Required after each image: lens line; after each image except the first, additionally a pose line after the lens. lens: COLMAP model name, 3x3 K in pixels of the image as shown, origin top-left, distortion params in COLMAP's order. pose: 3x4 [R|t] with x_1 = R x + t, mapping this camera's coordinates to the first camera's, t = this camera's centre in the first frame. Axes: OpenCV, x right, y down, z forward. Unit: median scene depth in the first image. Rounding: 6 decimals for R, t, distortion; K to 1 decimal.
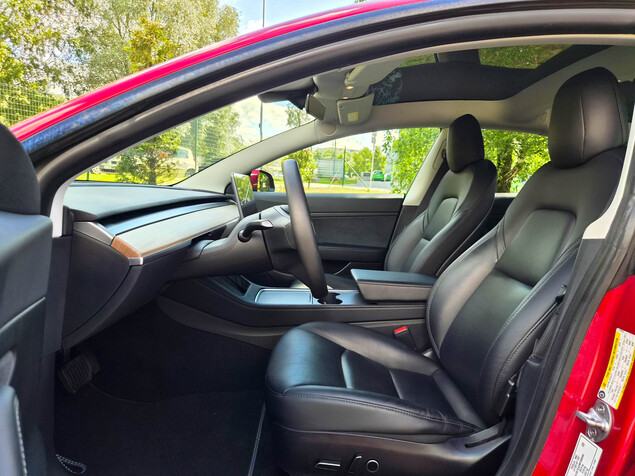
lens RADIAL K [[431.5, 0, 317.5], [0, 431.5, 238.0], [0, 0, 1]] dist [0.089389, -0.084555]
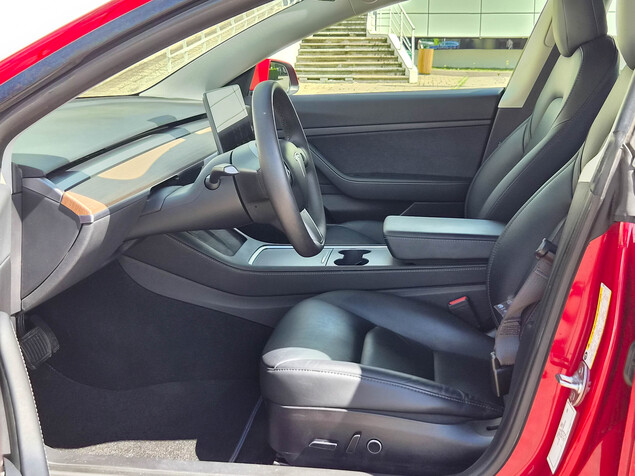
lens RADIAL K [[847.6, 0, 317.5], [0, 847.6, 238.0], [0, 0, 1]] dist [0.036595, 0.011491]
pose [[0.988041, -0.017521, -0.153193, 0.198235], [0.034305, 0.993601, 0.107610, -0.048061], [0.150327, -0.111578, 0.982320, -0.405003]]
